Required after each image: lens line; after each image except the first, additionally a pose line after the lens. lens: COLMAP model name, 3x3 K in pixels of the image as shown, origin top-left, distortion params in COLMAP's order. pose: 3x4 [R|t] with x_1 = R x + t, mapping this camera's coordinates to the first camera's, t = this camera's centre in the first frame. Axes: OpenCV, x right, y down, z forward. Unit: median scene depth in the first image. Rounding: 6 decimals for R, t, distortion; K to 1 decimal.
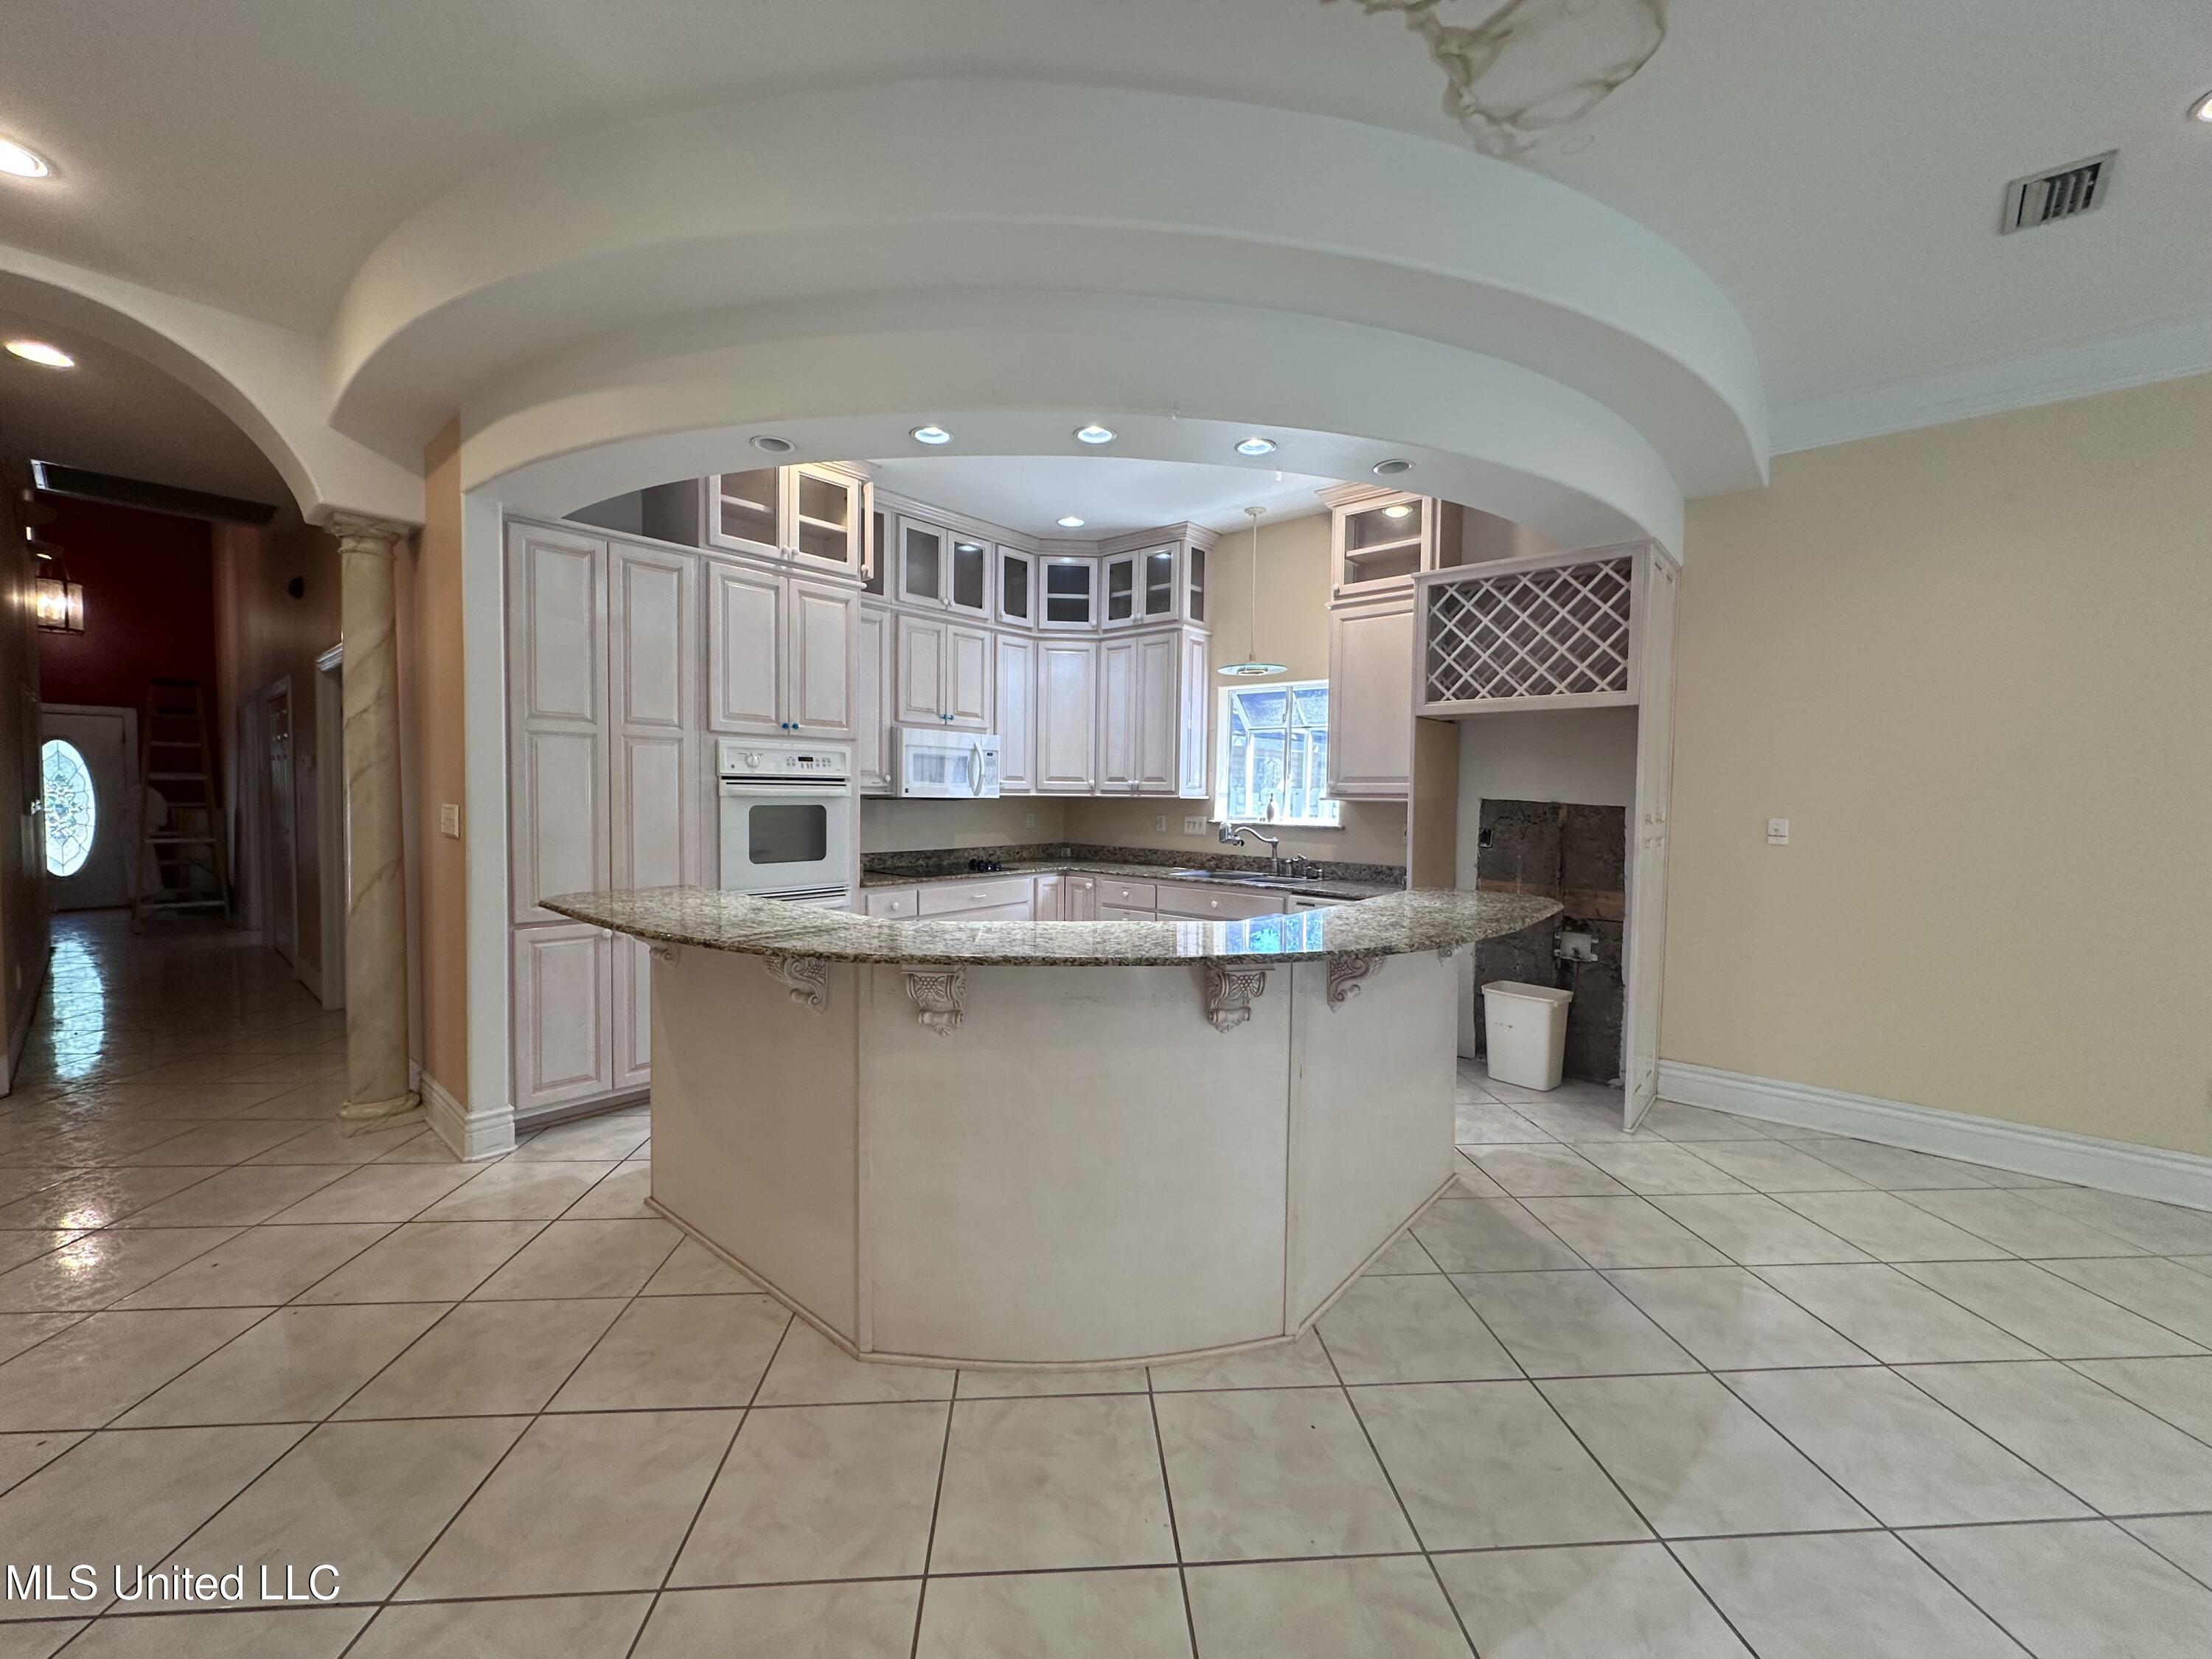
lens RADIAL K [[873.7, 0, 1104.0], [0, 873.7, 829.2], [0, 0, 1]] dist [-0.007909, 0.000469]
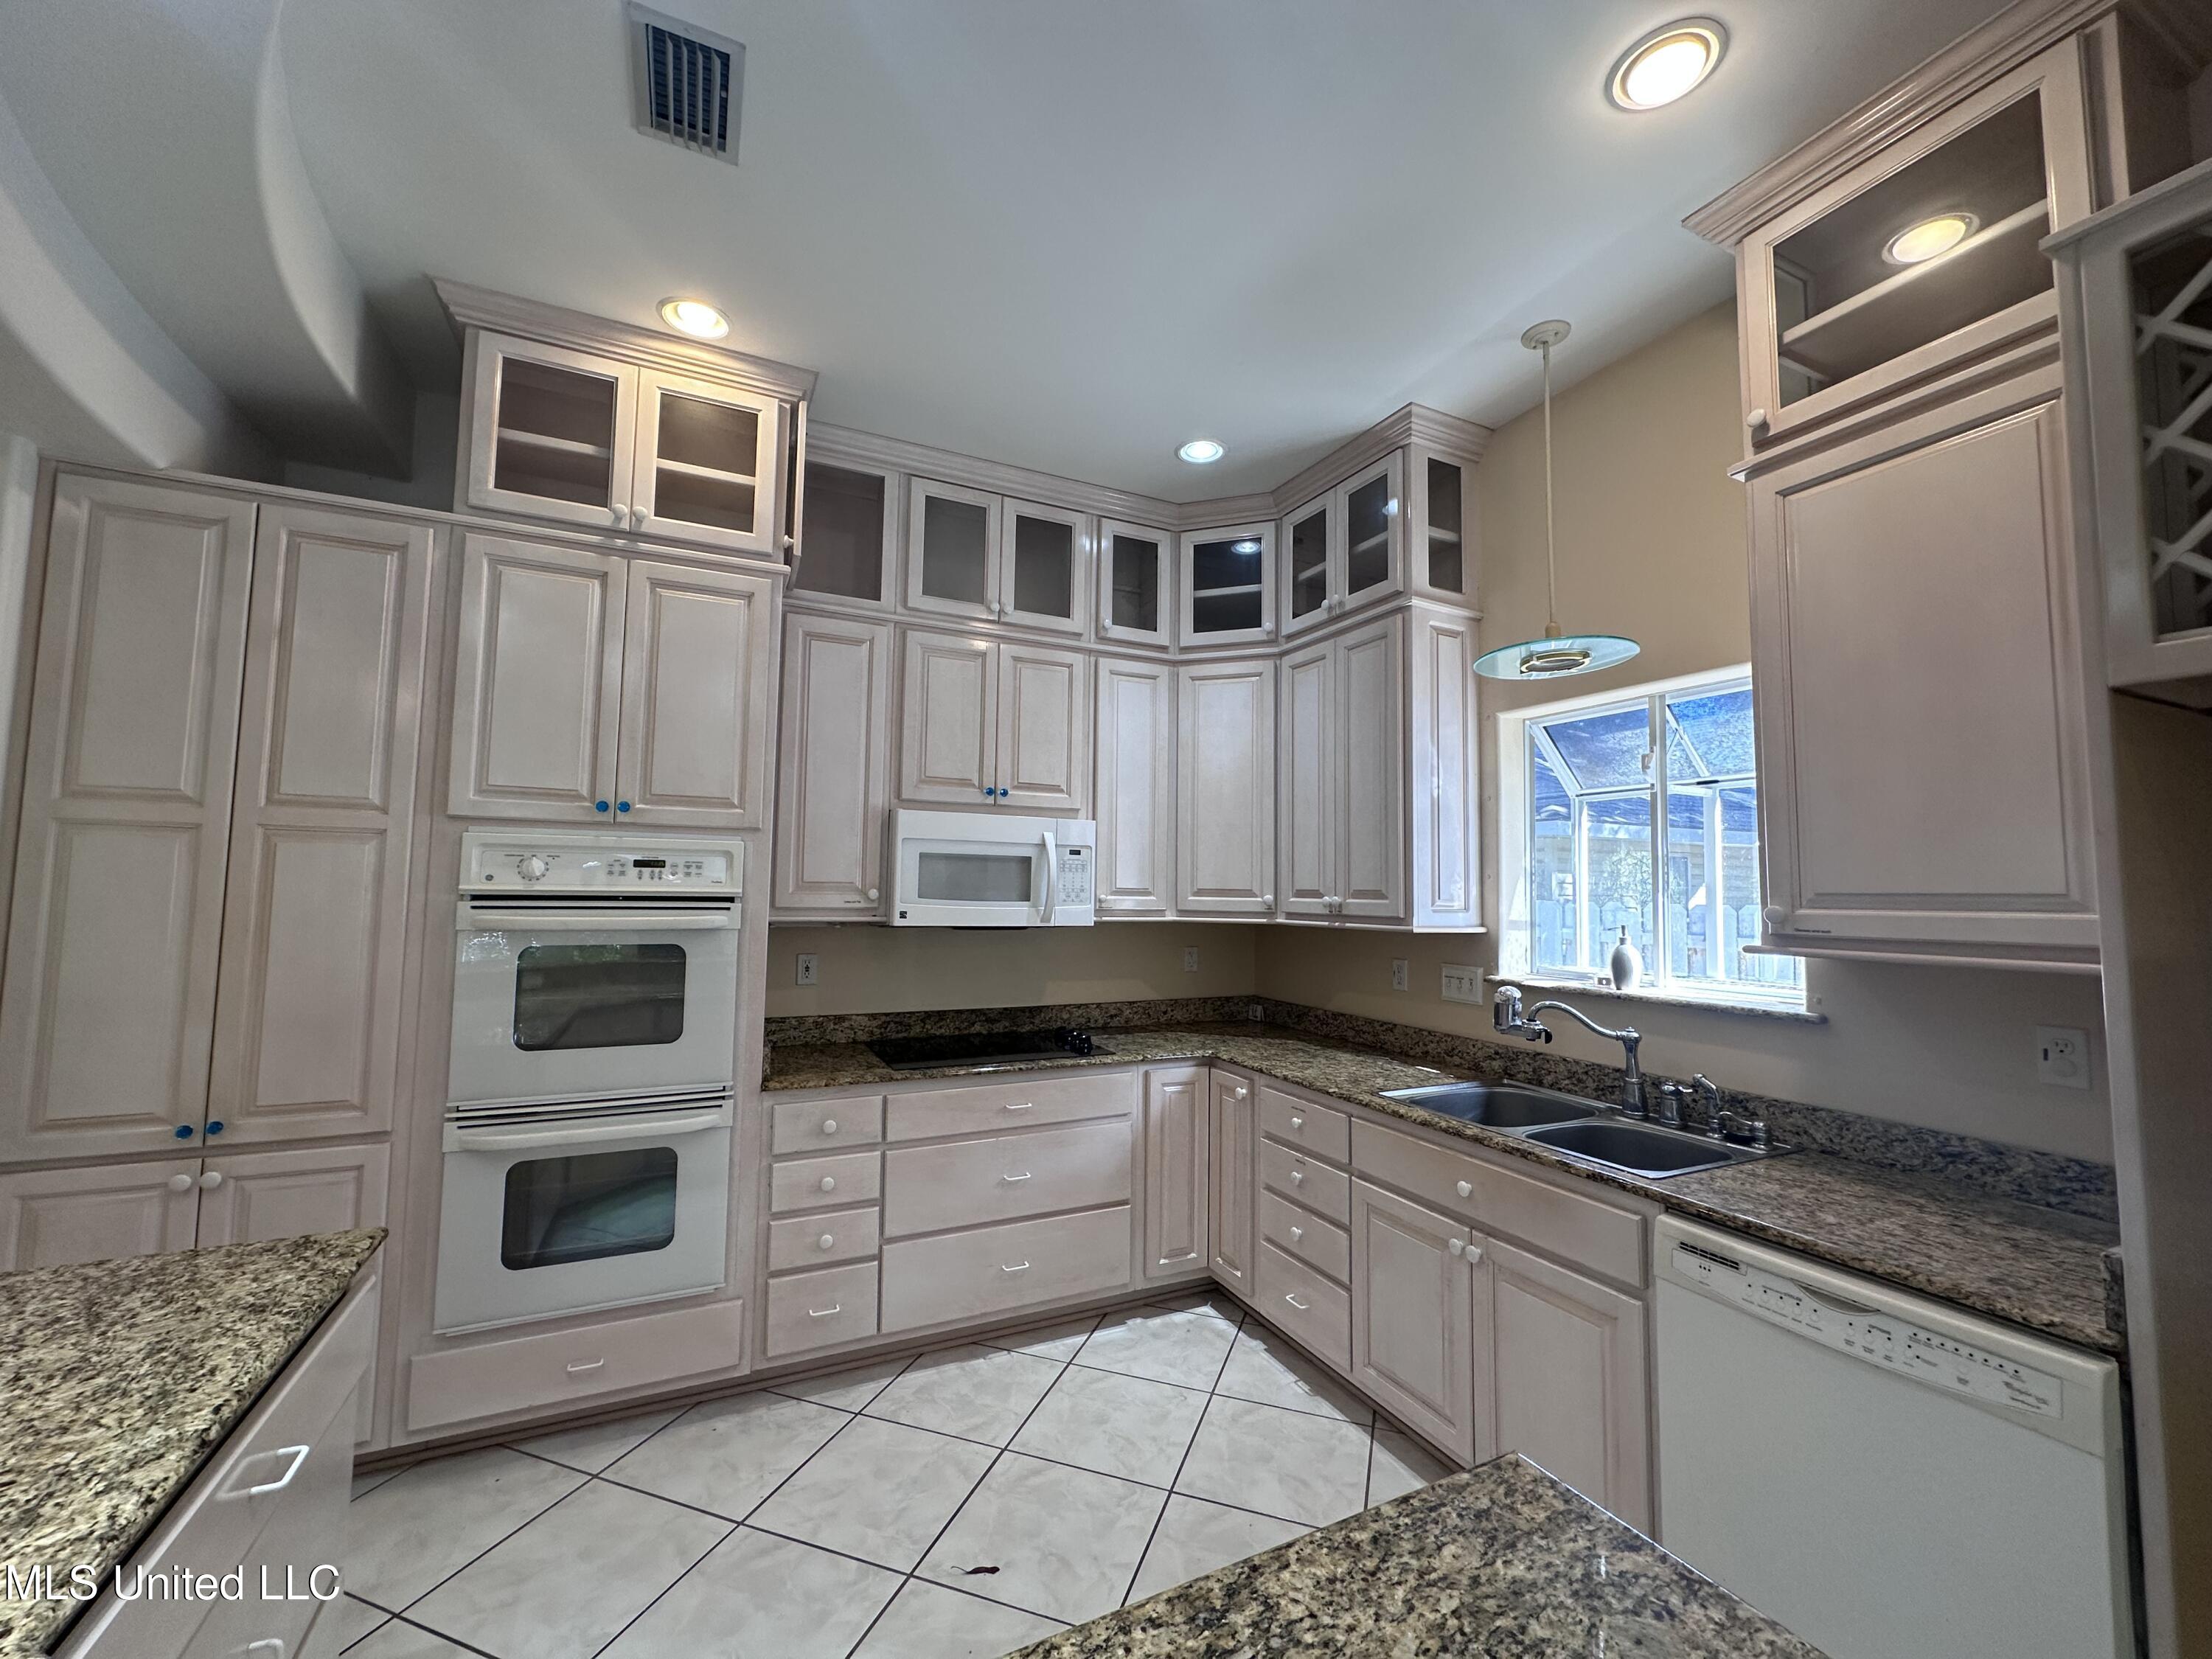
lens RADIAL K [[877.9, 0, 1104.3], [0, 877.9, 824.6], [0, 0, 1]] dist [-0.006969, 0.003568]
pose [[0.916661, -0.030450, -0.398505, 0.129808], [-0.019281, 0.992563, -0.120195, -0.033856], [0.399201, 0.117861, 0.909256, 0.475518]]
